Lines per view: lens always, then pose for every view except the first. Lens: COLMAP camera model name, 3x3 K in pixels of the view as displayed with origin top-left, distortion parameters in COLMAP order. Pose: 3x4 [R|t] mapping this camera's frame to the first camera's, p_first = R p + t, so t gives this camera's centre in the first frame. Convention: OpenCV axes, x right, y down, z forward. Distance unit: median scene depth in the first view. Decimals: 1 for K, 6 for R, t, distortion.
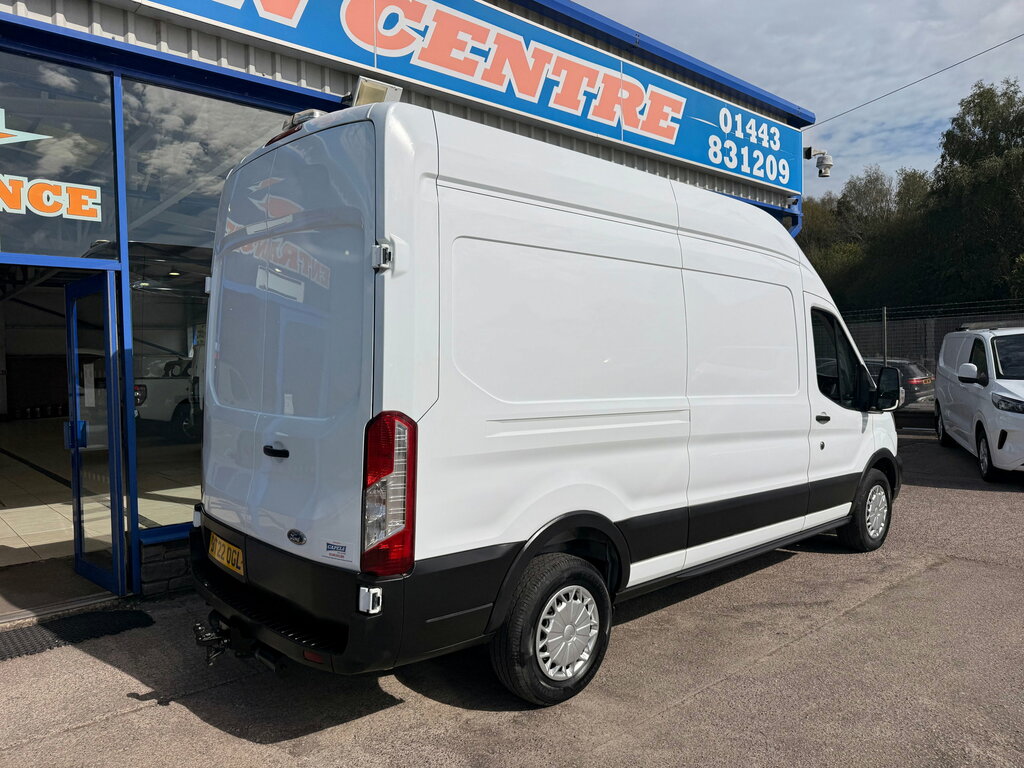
lens RADIAL K [[755.6, 0, 524.2], [0, 755.6, 389.2], [0, 0, 1]] dist [0.044845, -0.035672]
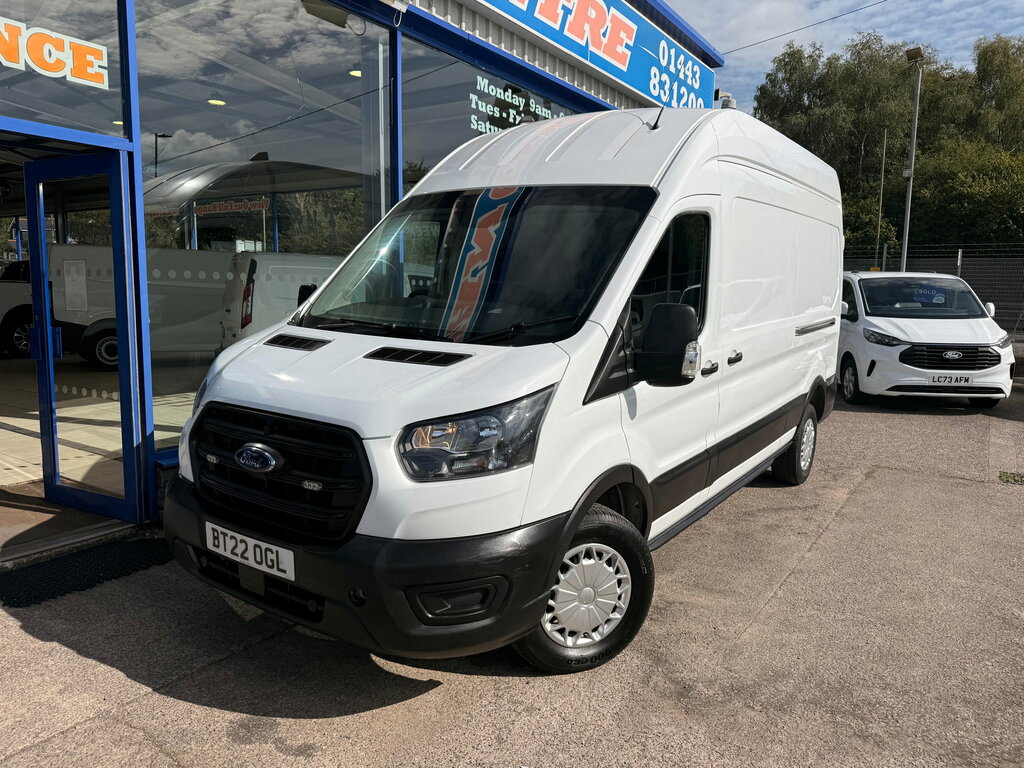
lens RADIAL K [[755.6, 0, 524.2], [0, 755.6, 389.2], [0, 0, 1]] dist [0.044845, -0.035672]
pose [[0.963216, 0.010108, 0.268540, -0.203453], [-0.036906, 0.994800, 0.094930, 0.007281], [-0.266184, -0.101348, 0.958580, 0.022034]]
